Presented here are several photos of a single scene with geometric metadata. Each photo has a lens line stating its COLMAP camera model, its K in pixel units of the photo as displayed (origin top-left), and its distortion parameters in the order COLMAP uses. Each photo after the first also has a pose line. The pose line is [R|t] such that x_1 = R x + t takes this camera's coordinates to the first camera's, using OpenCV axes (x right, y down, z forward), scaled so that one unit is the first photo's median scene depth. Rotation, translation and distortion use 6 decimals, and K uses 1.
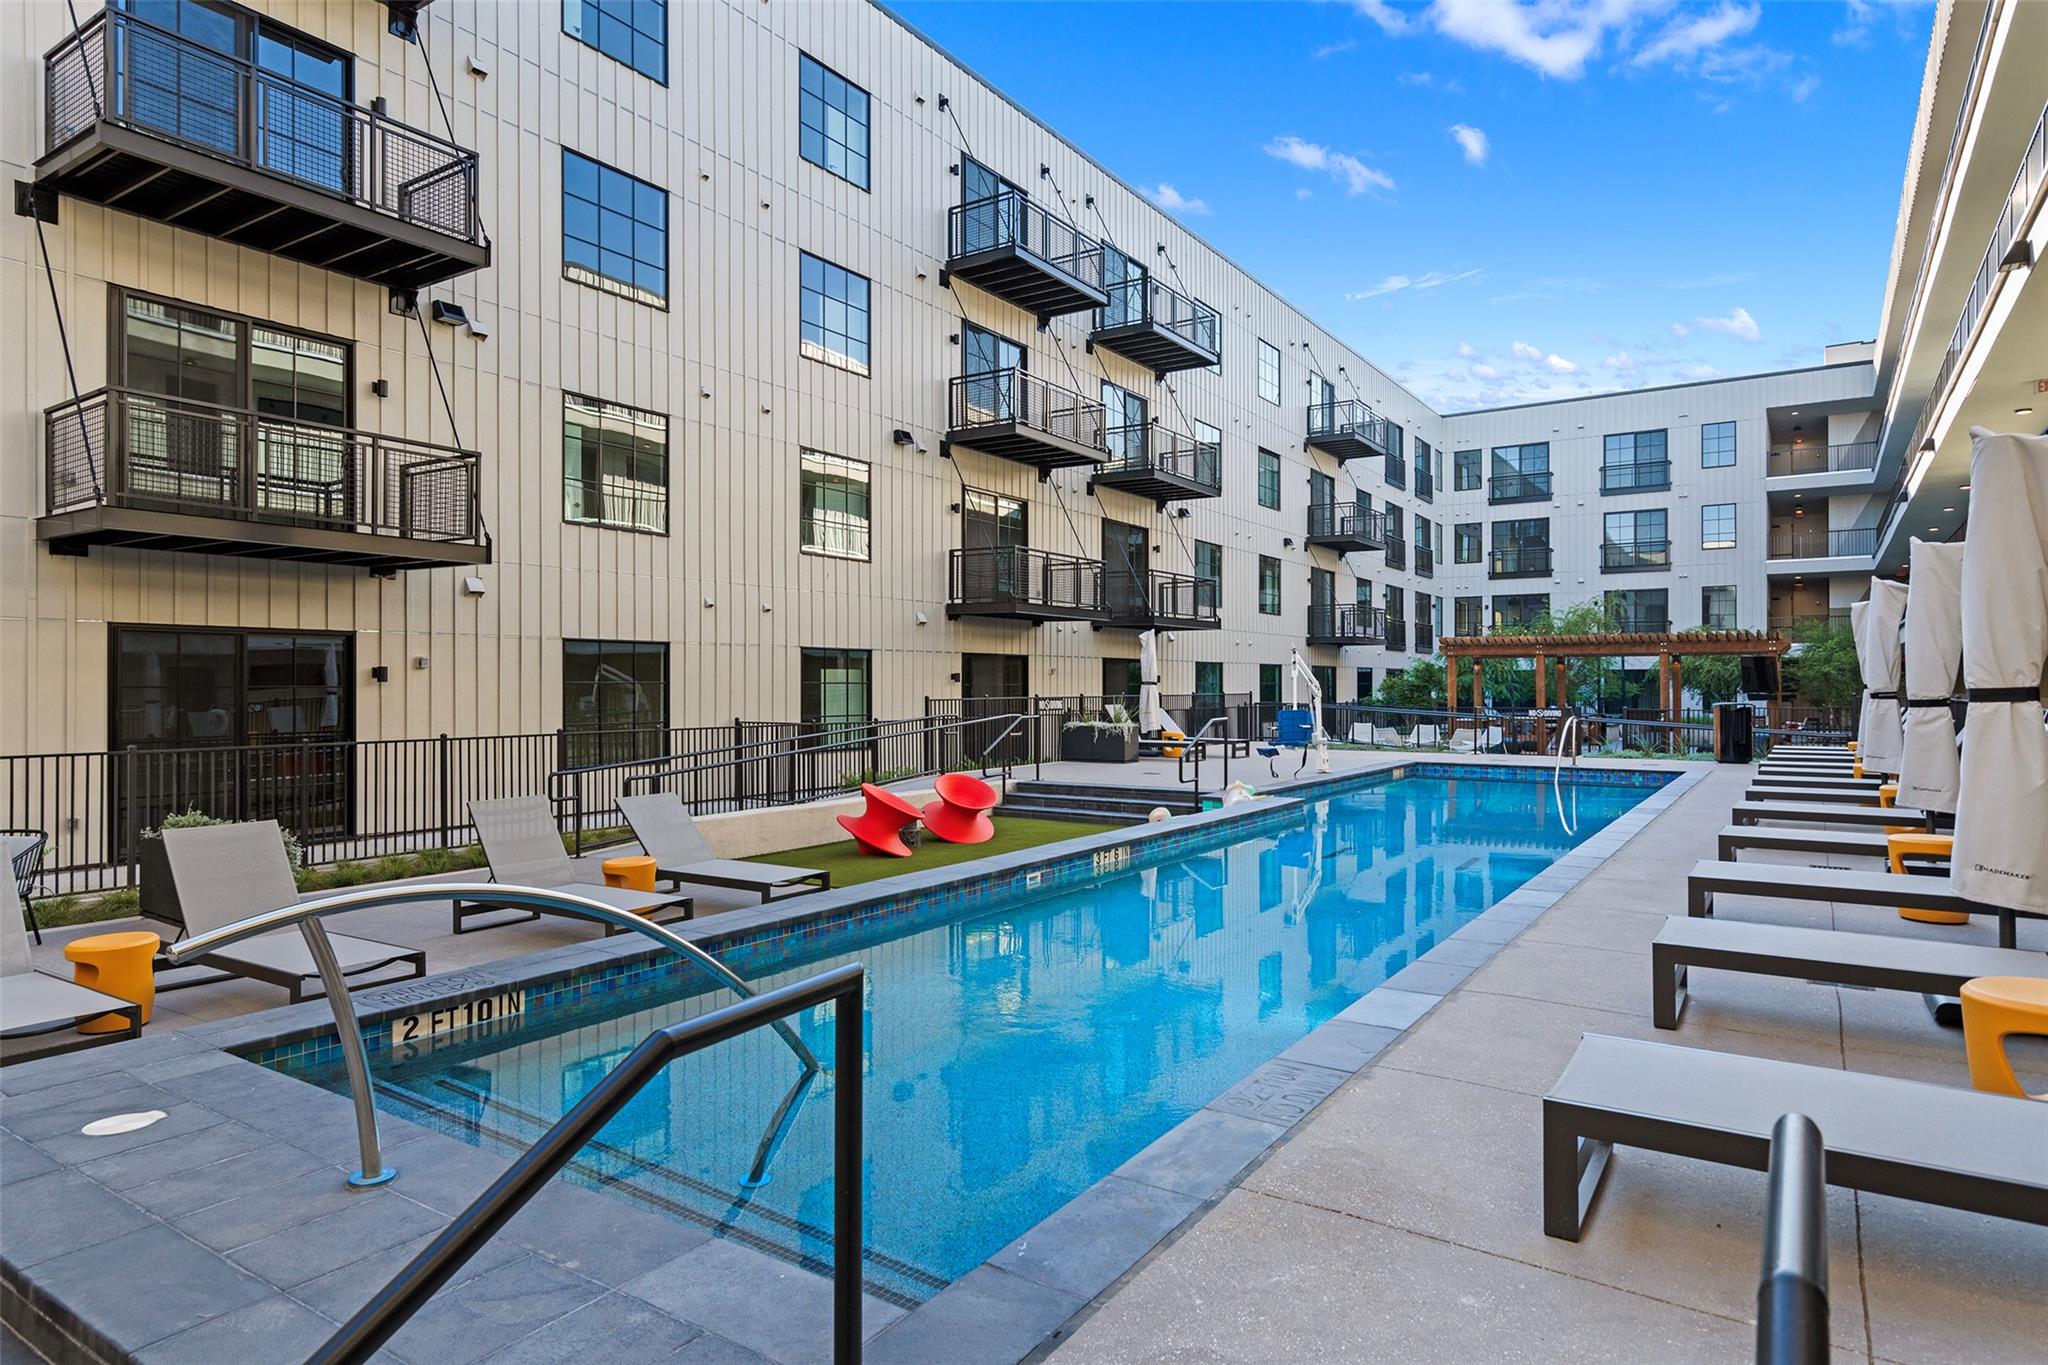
lens RADIAL K [[1167.6, 0, 1023.2], [0, 1167.6, 687.2], [0, 0, 1]] dist [0.001278, -0.000333]
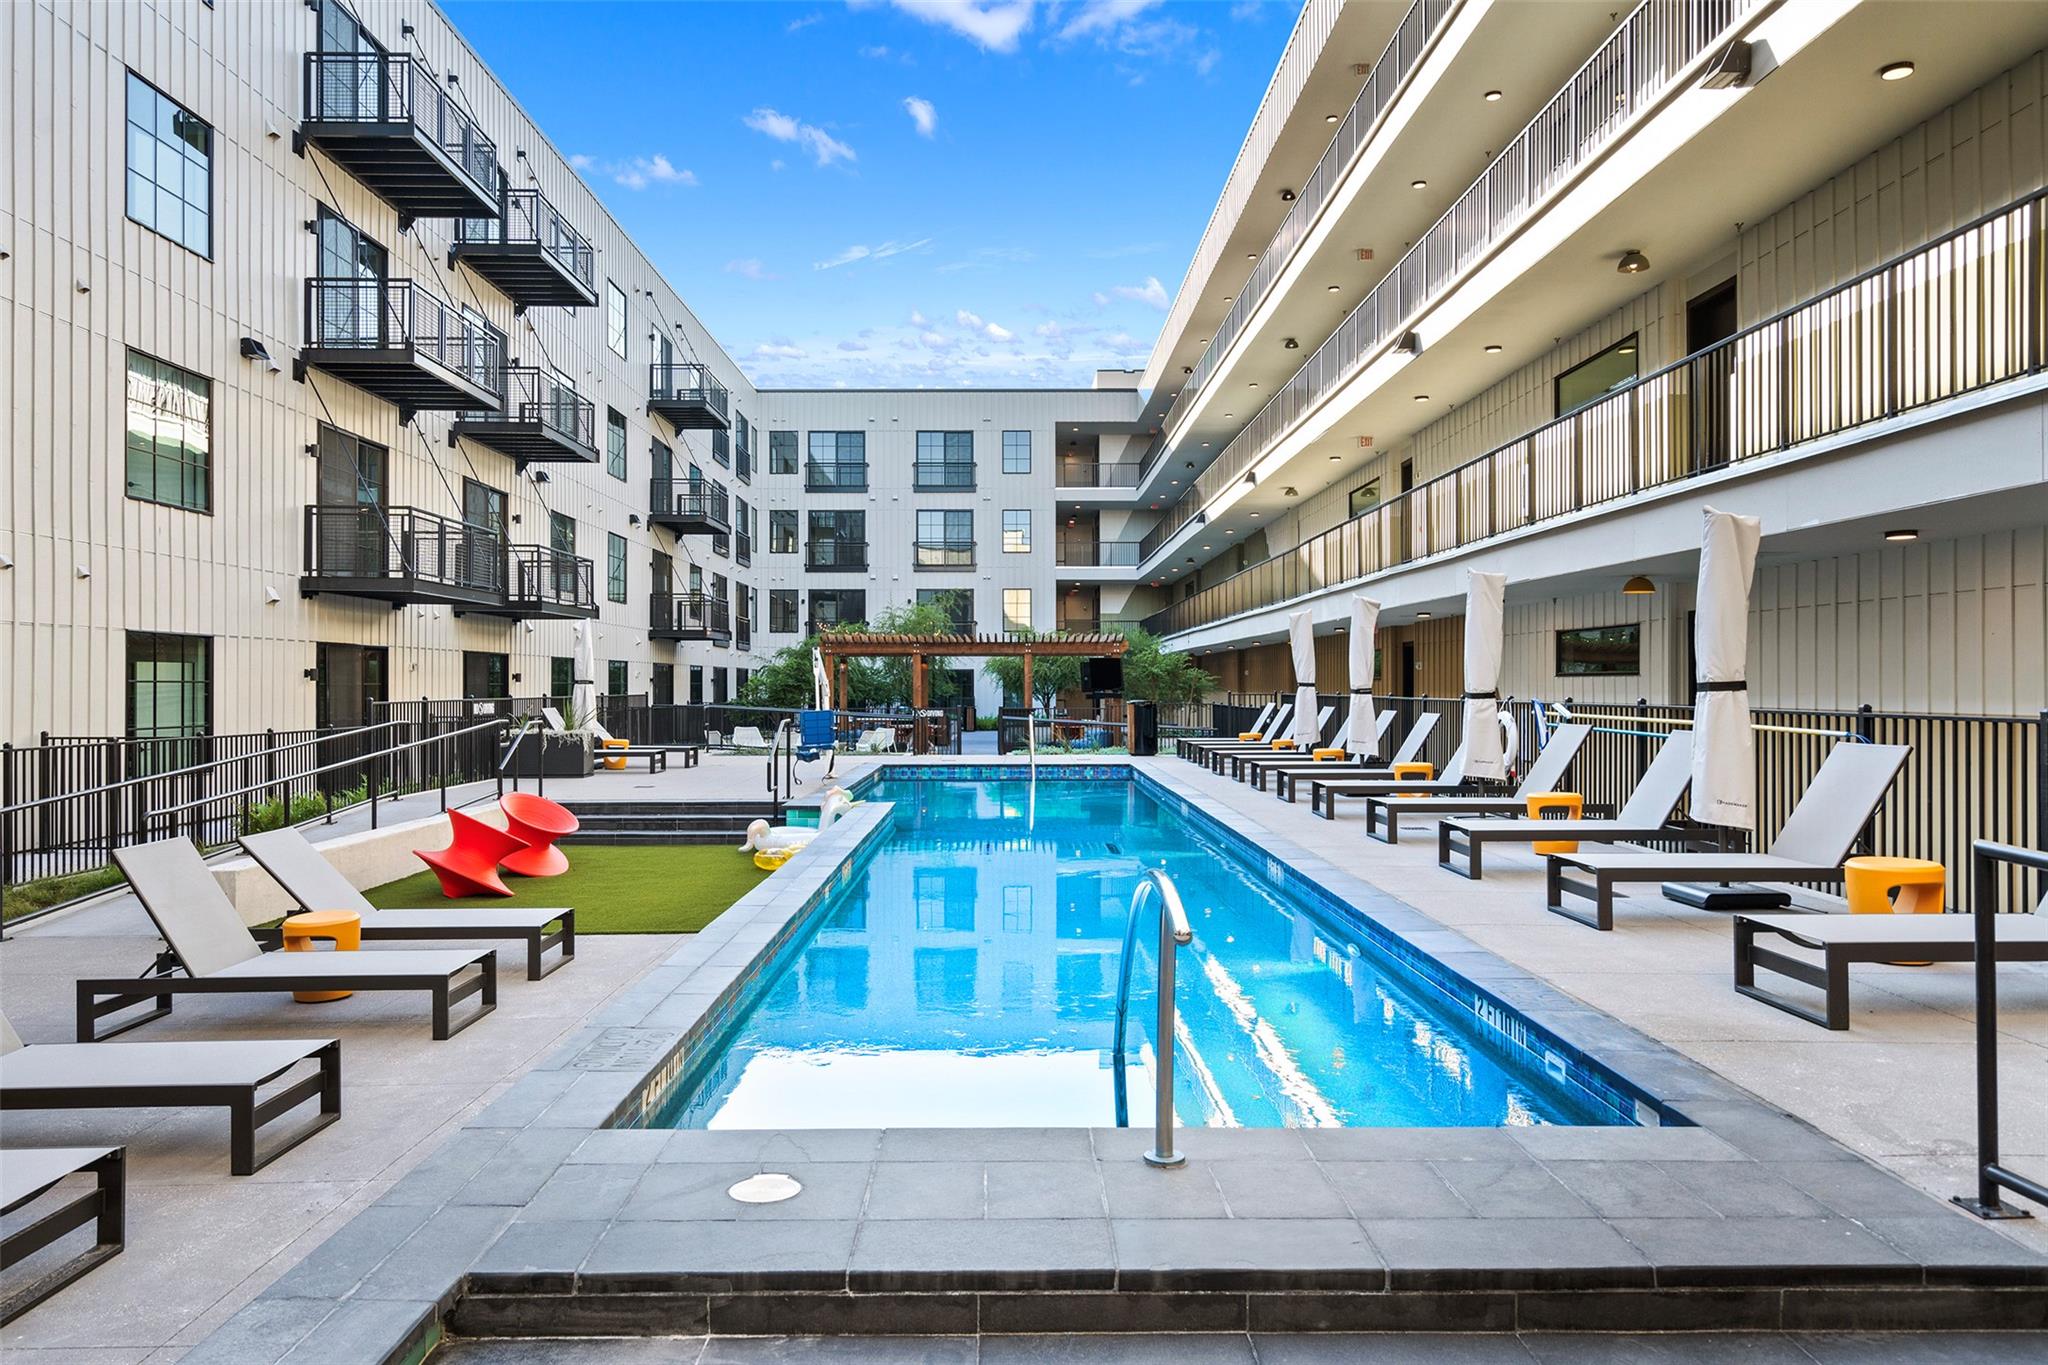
lens RADIAL K [[1369.2, 0, 1025.1], [0, 1369.2, 679.7], [0, 0, 1]] dist [0.000093, 0.001305]
pose [[0.821791, 0.001658, 0.569786, -0.132470], [0.002209, 0.999979, -0.006097, 0.001095], [-0.569785, 0.006269, 0.821770, 0.007515]]
